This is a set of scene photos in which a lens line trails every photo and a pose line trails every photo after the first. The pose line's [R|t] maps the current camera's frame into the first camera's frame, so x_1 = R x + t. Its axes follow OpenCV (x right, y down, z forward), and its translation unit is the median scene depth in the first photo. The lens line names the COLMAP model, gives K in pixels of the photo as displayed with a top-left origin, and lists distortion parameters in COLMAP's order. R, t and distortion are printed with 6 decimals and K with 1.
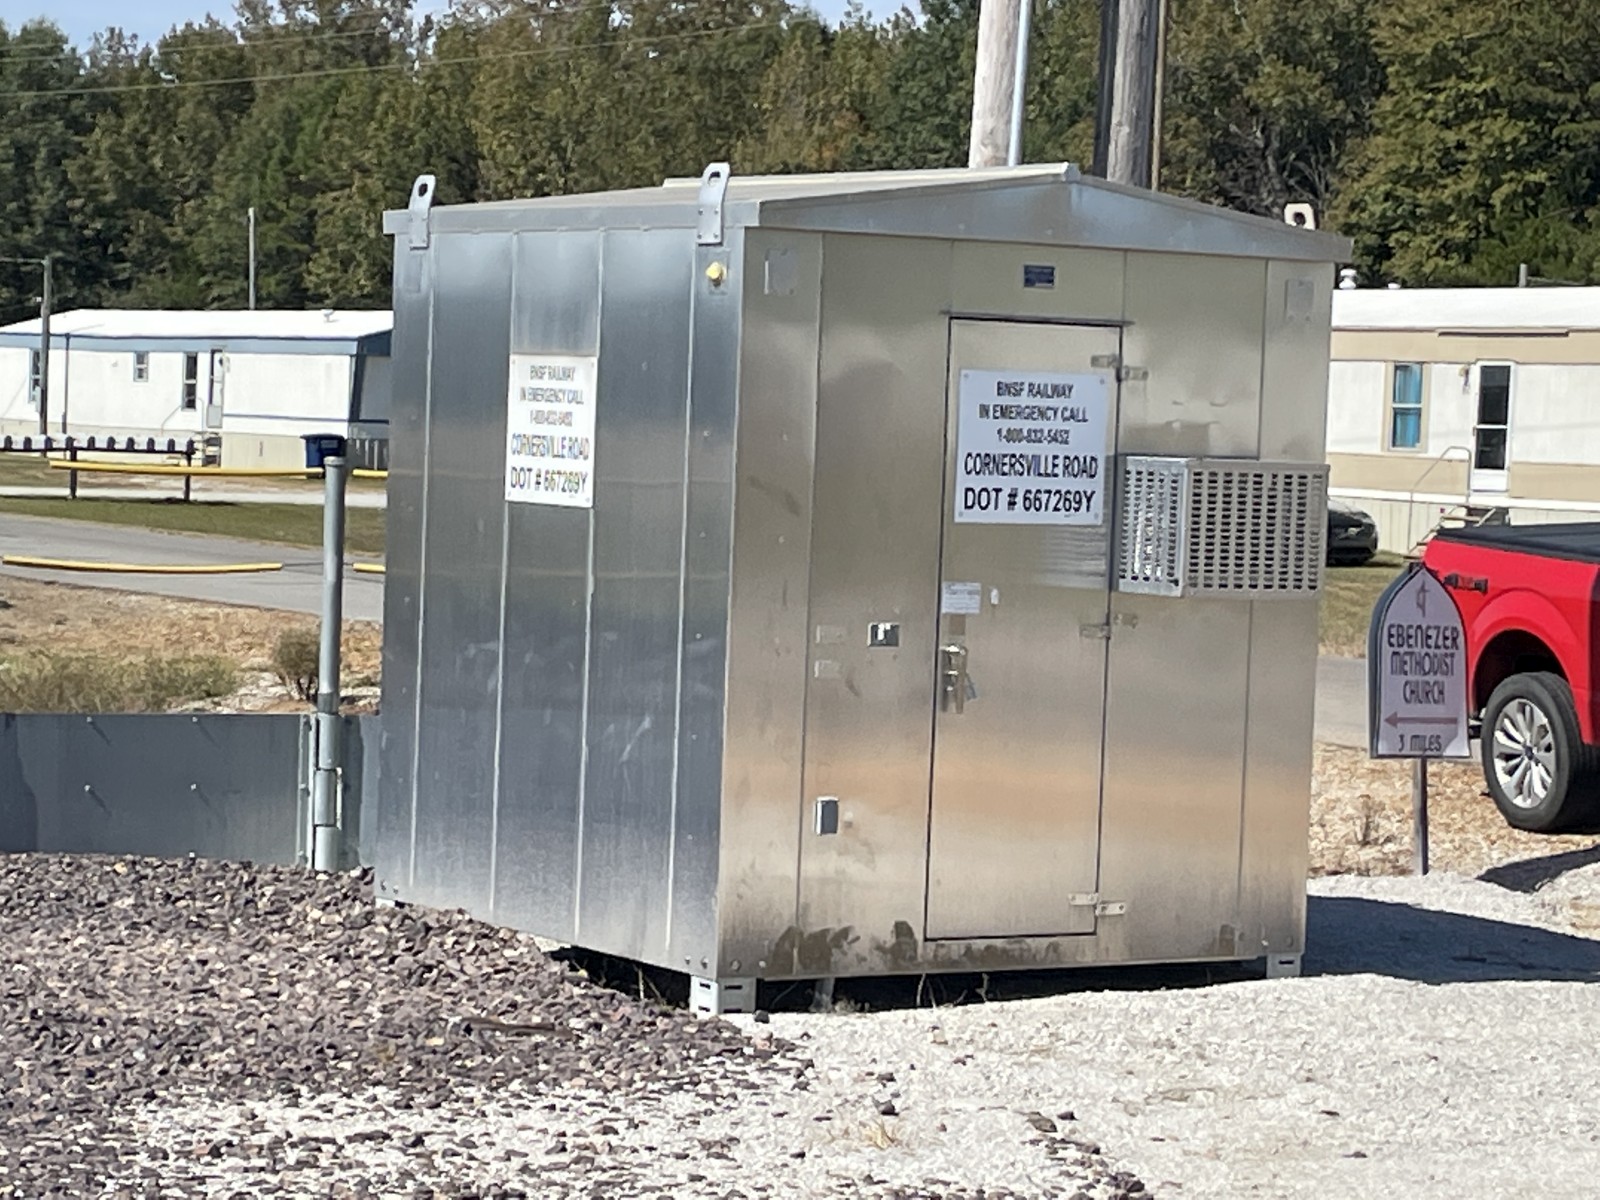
lens RADIAL K [[4473.6, 0, 806.0], [0, 4473.6, 598.5], [0, 0, 1]] dist [0.027900, 0.000000]
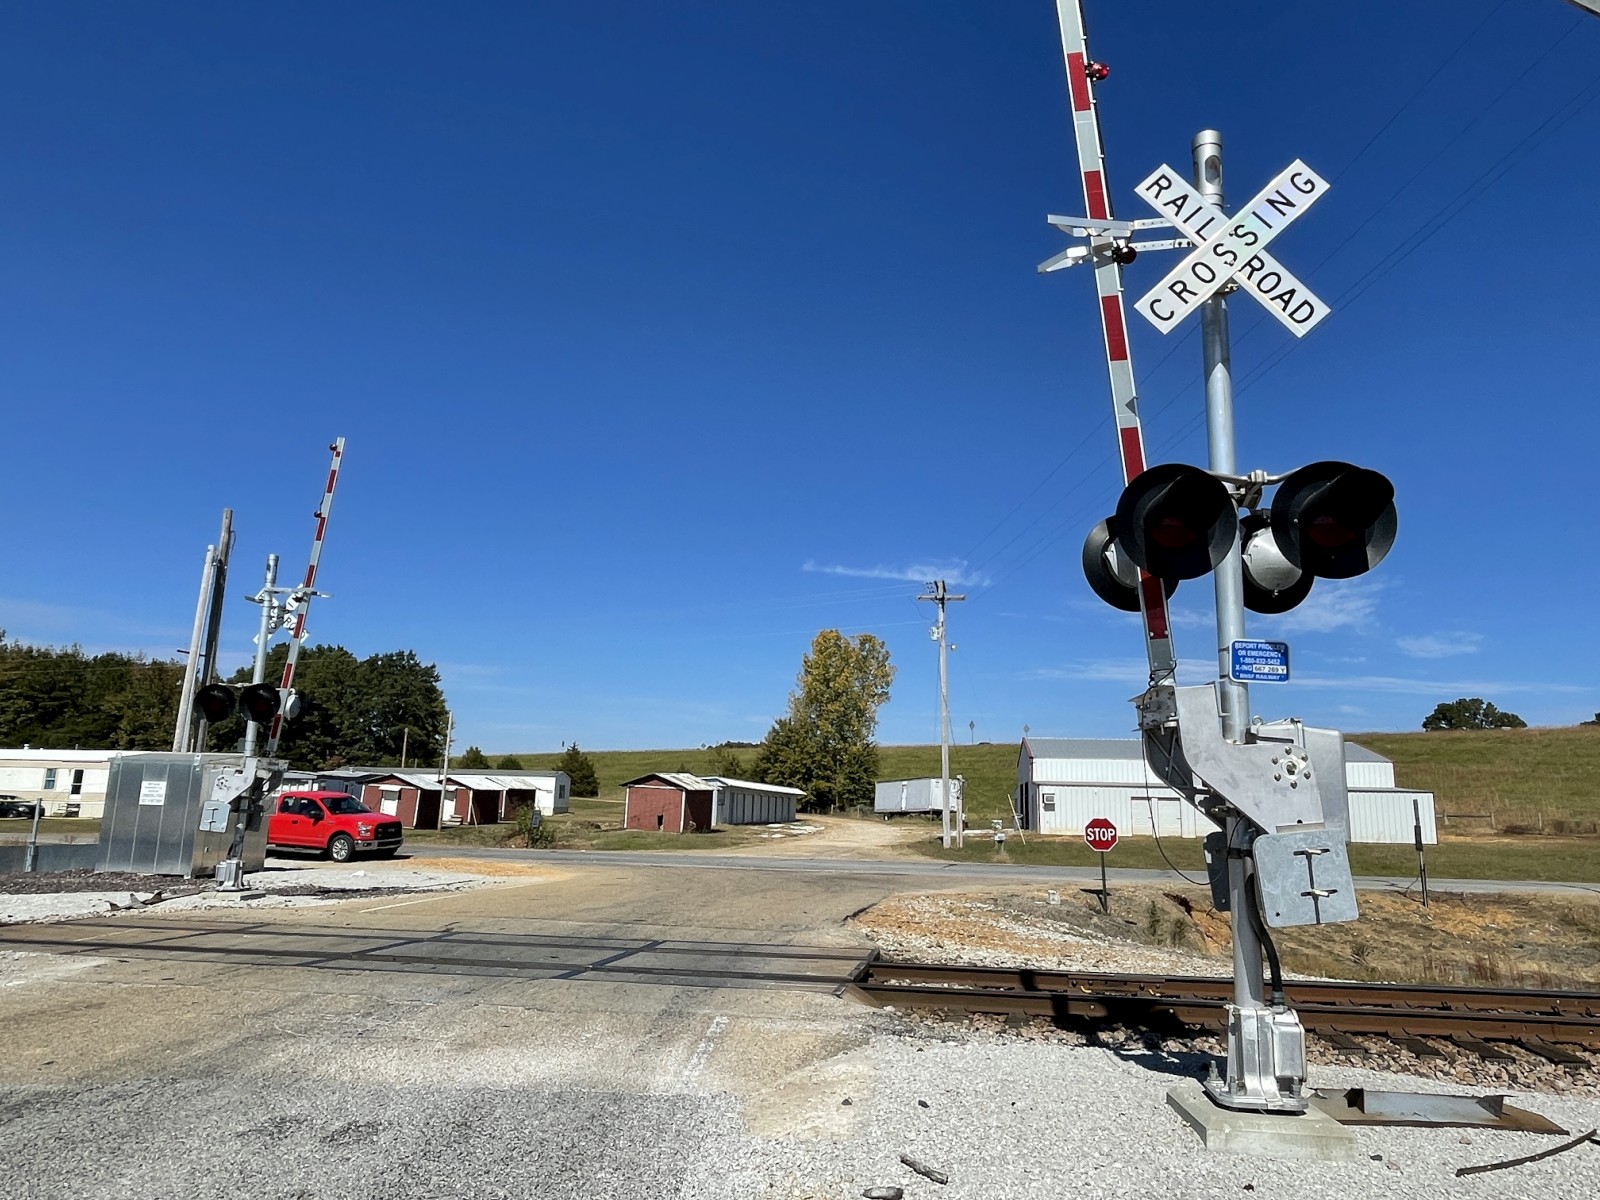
lens RADIAL K [[1072.4, 0, 802.5], [0, 1072.4, 600.7], [0, 0, 1]] dist [0.006932, -0.005462]
pose [[0.669458, 0.116535, 0.733652, -0.477500], [0.032464, 0.982085, -0.185620, 0.006833], [-0.742140, 0.148082, 0.653682, -0.609787]]
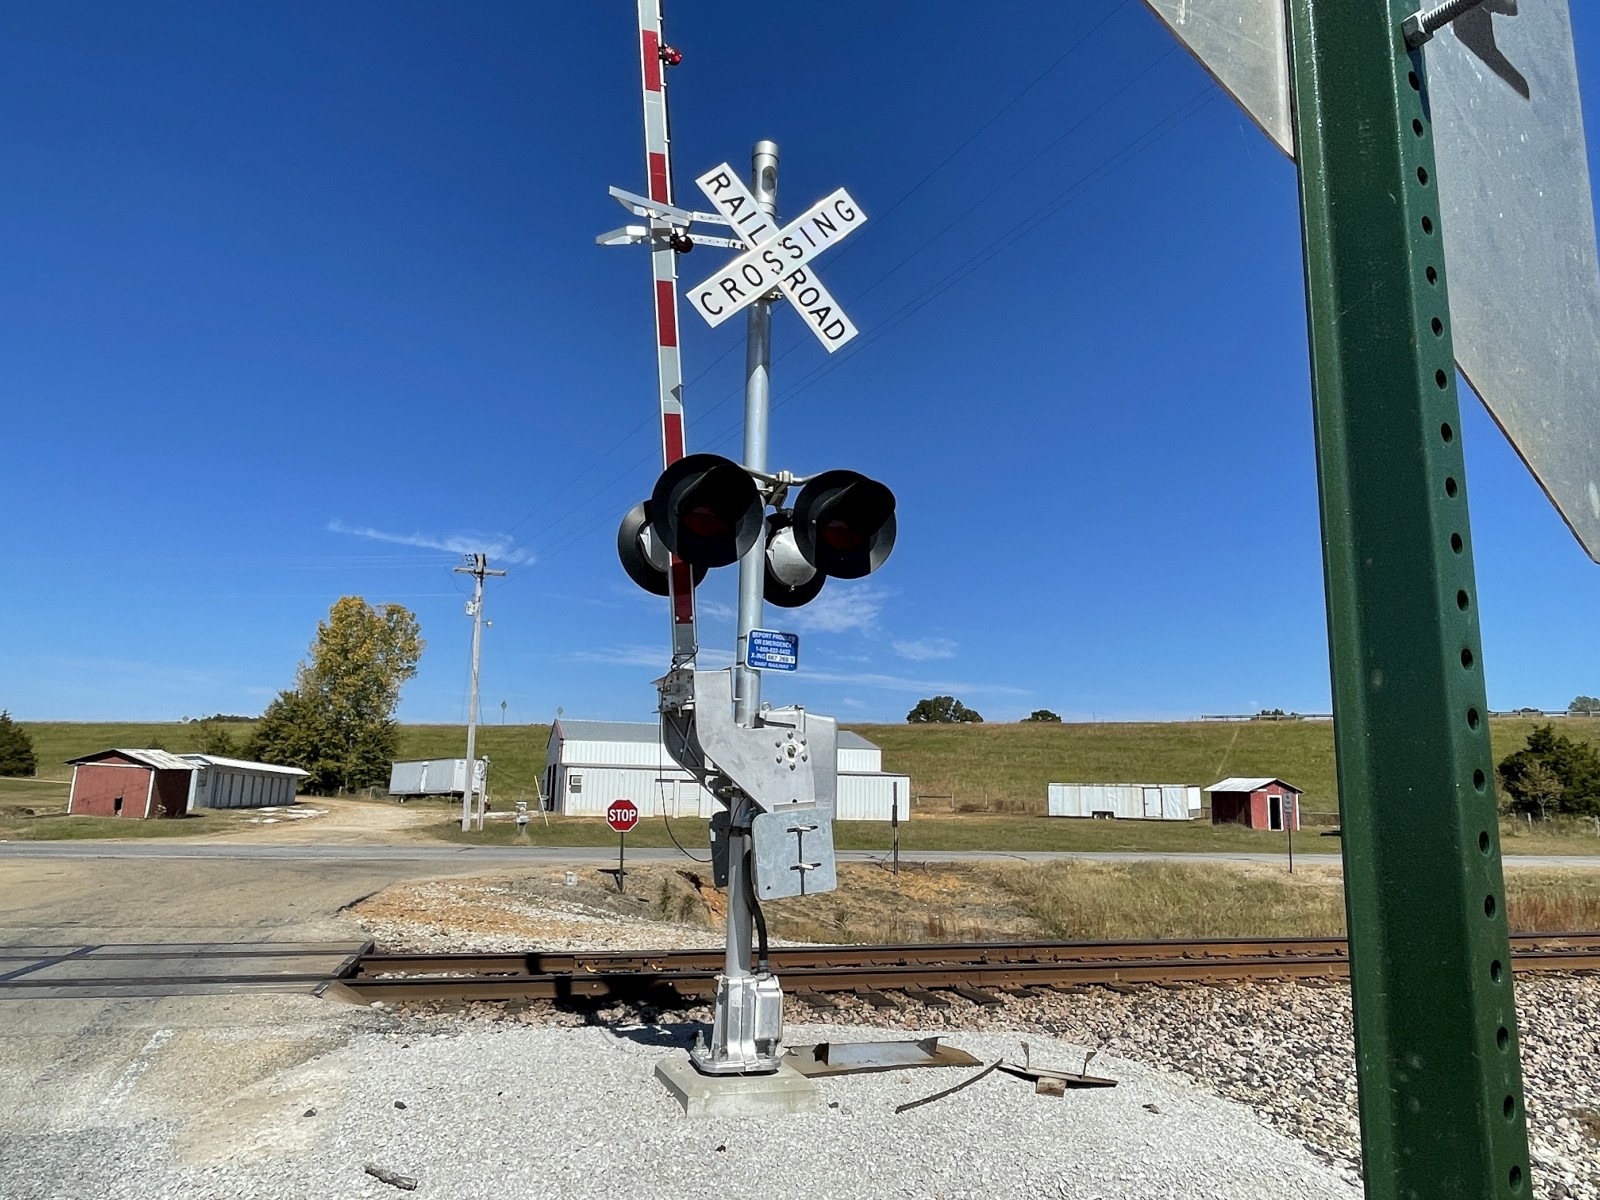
lens RADIAL K [[1072.4, 0, 798.8], [0, 1072.4, 603.5], [0, 0, 1]] dist [0.006932, -0.005462]
pose [[0.307149, 0.138920, 0.941467, -0.441233], [0.027381, 0.987589, -0.154658, 0.009530], [-0.951268, 0.073281, 0.299533, -0.608910]]
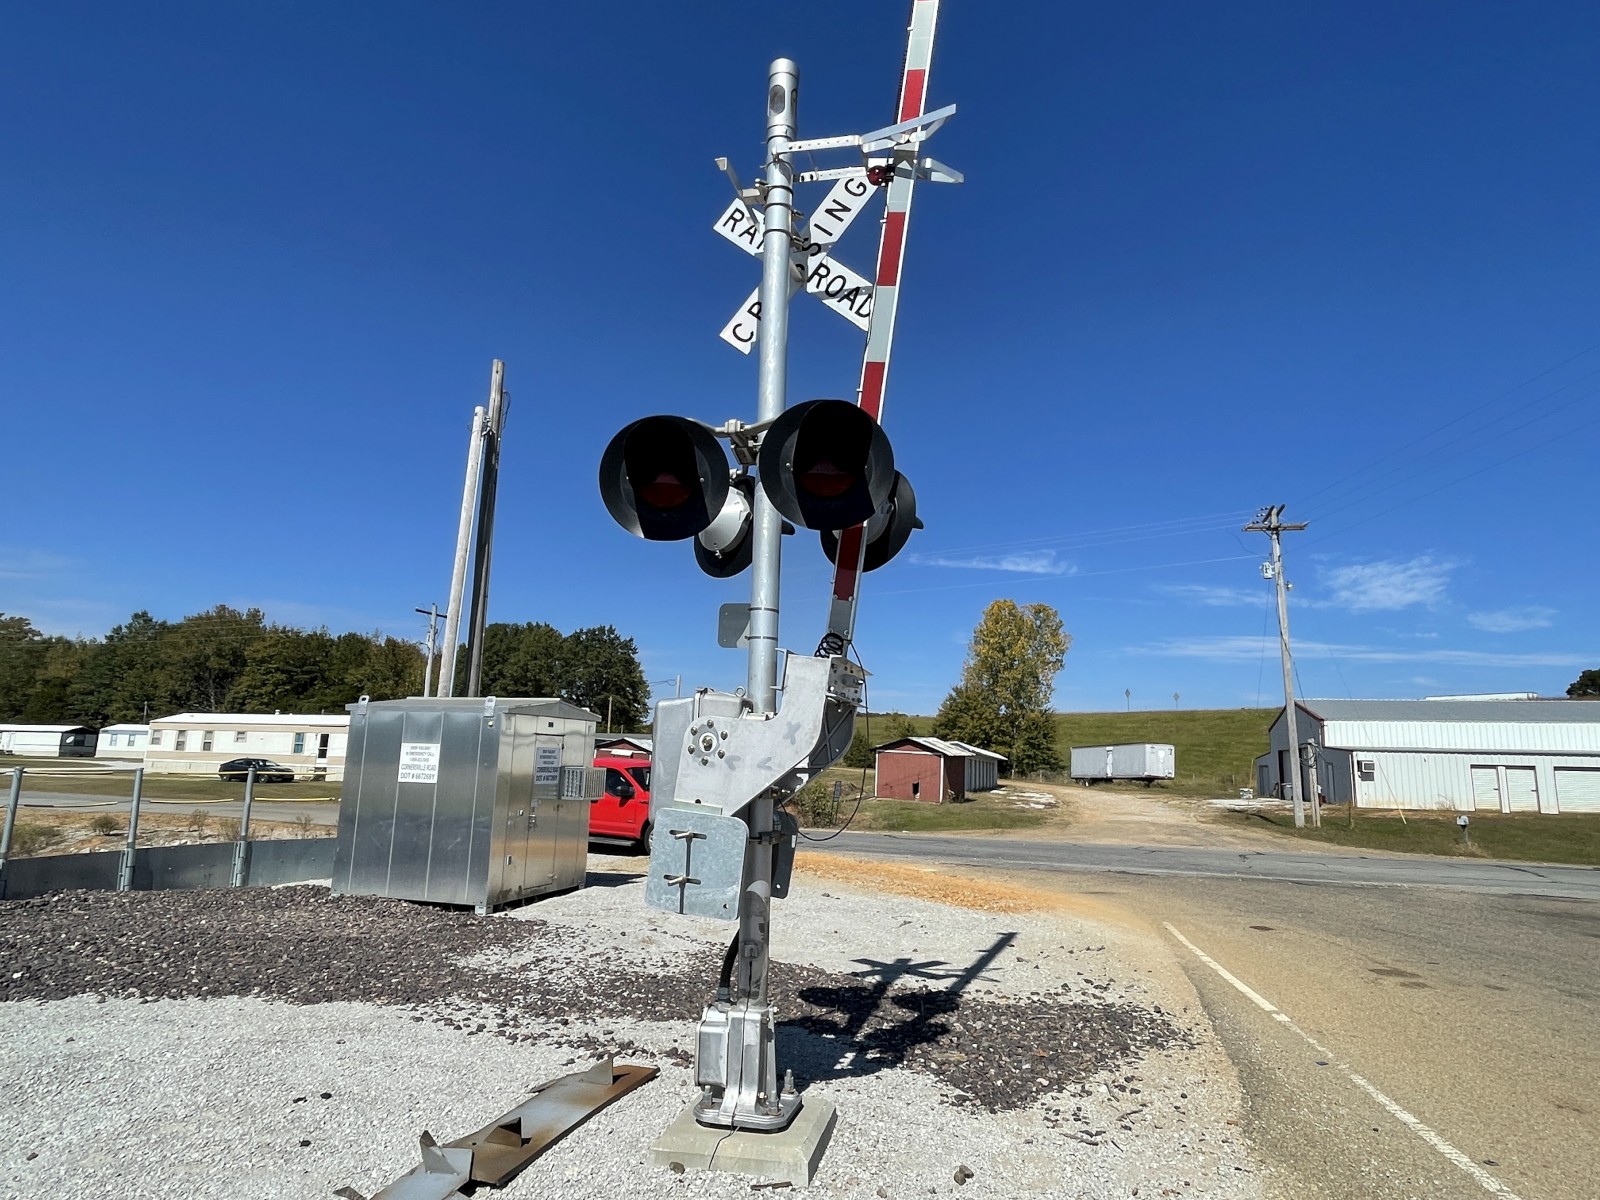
lens RADIAL K [[909.4, 0, 788.9], [0, 909.4, 598.7], [0, 0, 1]] dist [0.005611, -0.002356]
pose [[0.757437, 0.098704, 0.645404, -0.265947], [0.028886, 0.982473, -0.184154, -0.018044], [-0.652269, 0.158128, 0.741310, 0.143767]]
